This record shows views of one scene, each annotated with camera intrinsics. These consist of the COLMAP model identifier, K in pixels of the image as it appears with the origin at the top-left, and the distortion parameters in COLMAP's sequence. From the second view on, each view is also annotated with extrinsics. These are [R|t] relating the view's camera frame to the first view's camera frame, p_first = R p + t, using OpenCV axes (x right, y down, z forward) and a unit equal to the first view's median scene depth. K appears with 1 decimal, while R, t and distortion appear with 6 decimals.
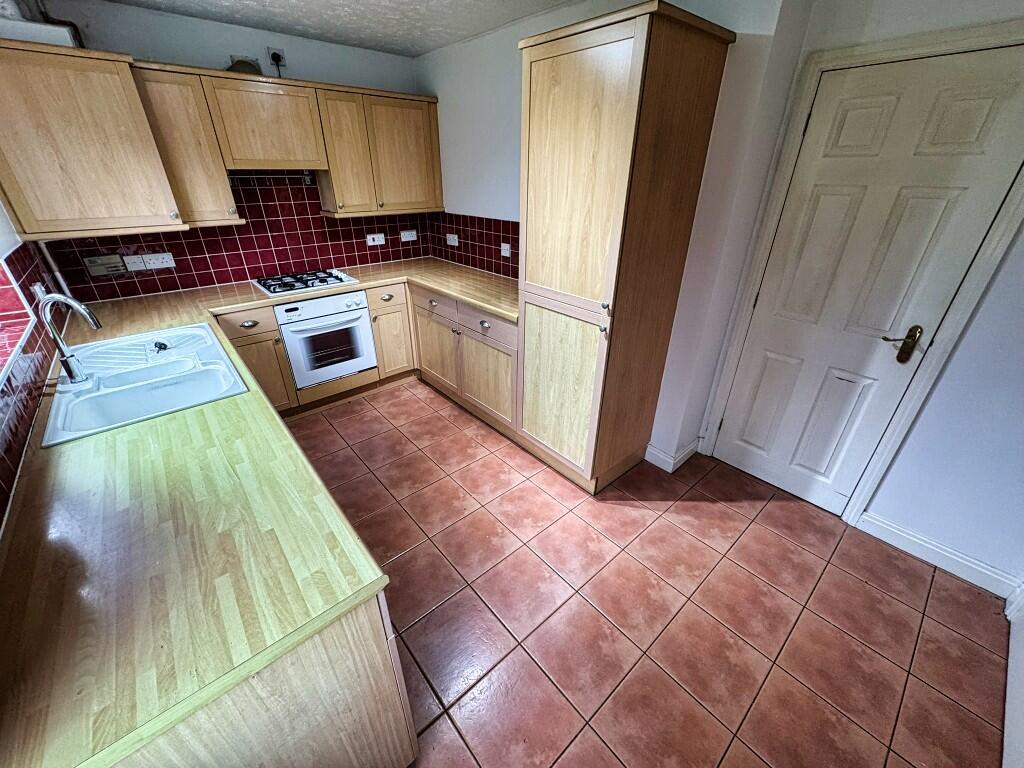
lens RADIAL K [[409.5, 0, 509.5], [0, 409.5, 381.8], [0, 0, 1]] dist [-0.002214, 0.000313]
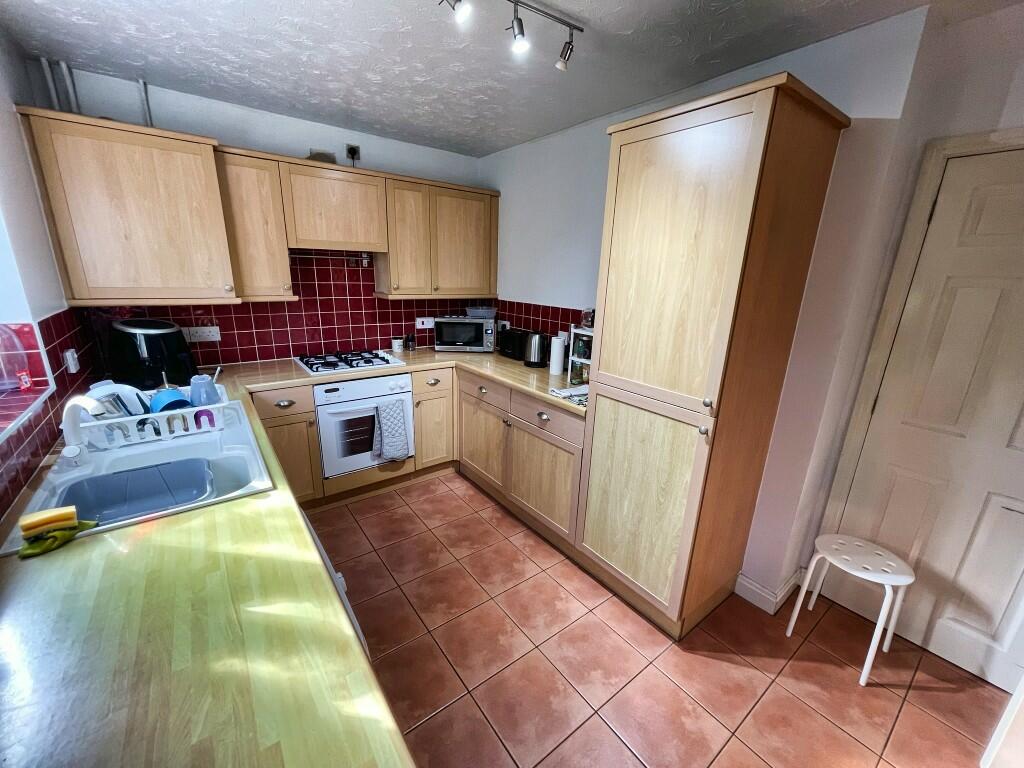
lens RADIAL K [[412.9, 0, 512.8], [0, 412.9, 388.6], [0, 0, 1]] dist [-0.003722, 0.001144]
pose [[0.997575, 0.045114, -0.053003, -0.084804], [-0.054699, 0.979041, -0.196183, -0.021744], [0.043041, 0.198606, 0.979134, 0.117833]]
